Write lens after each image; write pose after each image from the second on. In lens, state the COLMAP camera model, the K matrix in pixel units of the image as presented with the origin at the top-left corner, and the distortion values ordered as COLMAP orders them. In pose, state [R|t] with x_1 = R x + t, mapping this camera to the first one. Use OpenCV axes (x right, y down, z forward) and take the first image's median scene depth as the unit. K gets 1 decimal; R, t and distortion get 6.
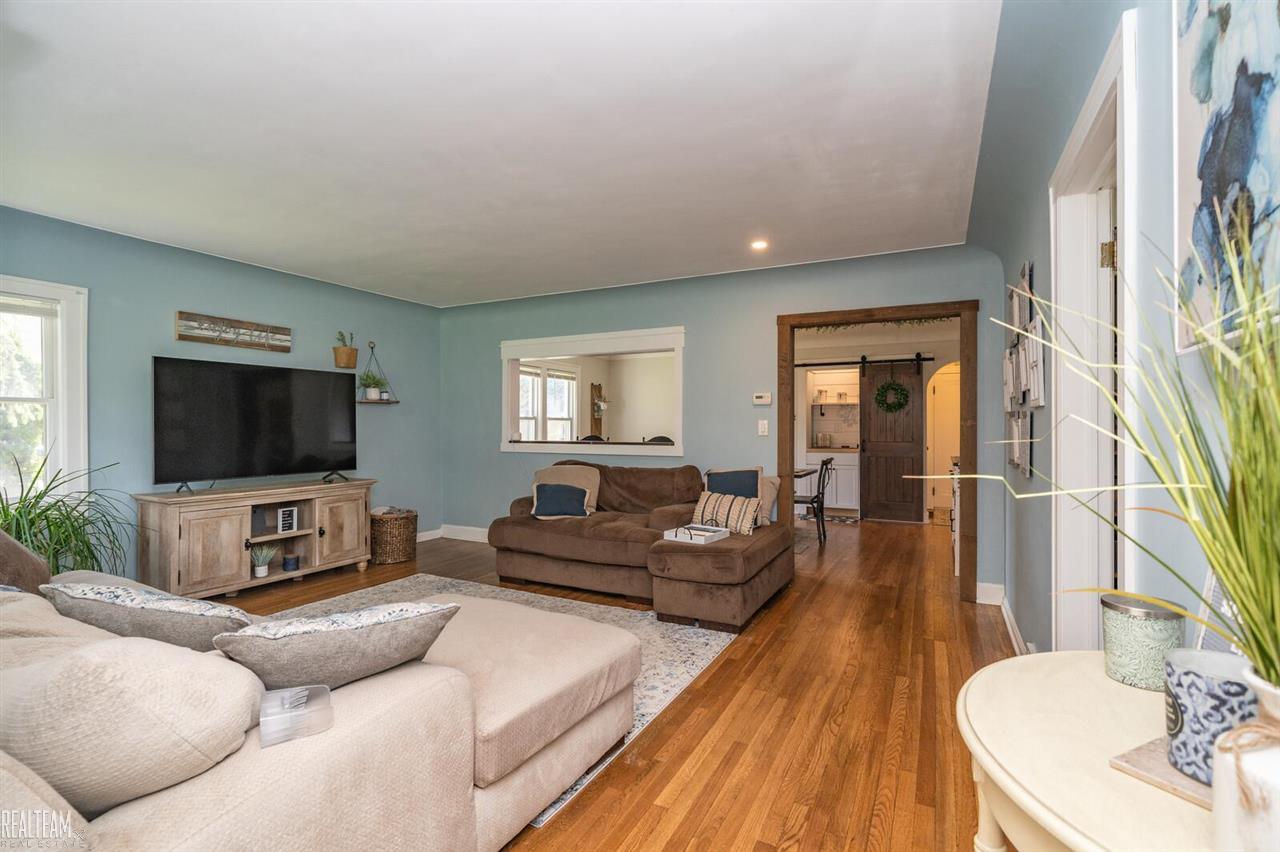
lens RADIAL K [[591.3, 0, 633.8], [0, 591.3, 426.7], [0, 0, 1]] dist [-0.001156, 0.000051]
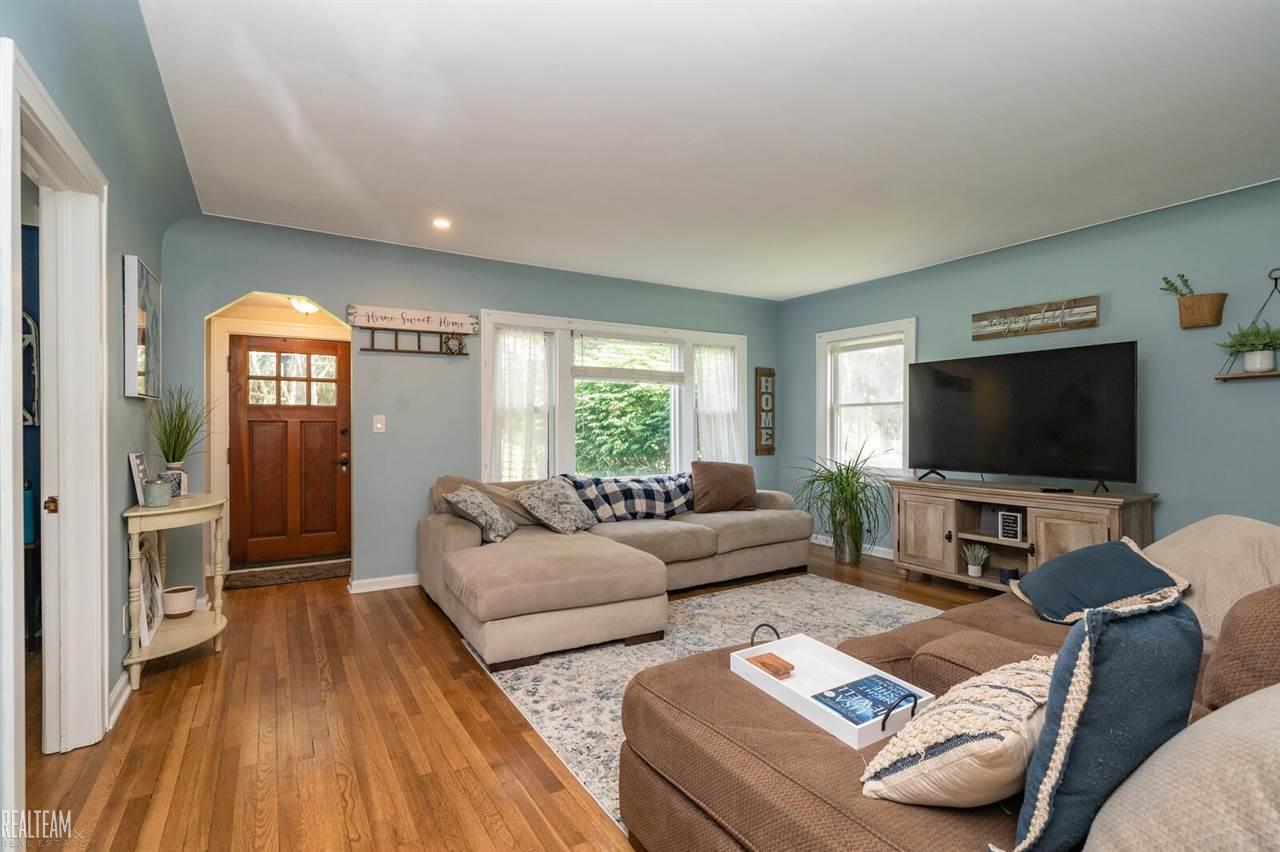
lens RADIAL K [[591.3, 0, 632.3], [0, 591.3, 429.5], [0, 0, 1]] dist [-0.001156, 0.000051]
pose [[-0.520420, 0.007486, -0.853878, 0.485775], [0.005445, 0.999970, 0.005448, 0.006038], [0.853893, -0.001814, -0.520445, 1.033344]]
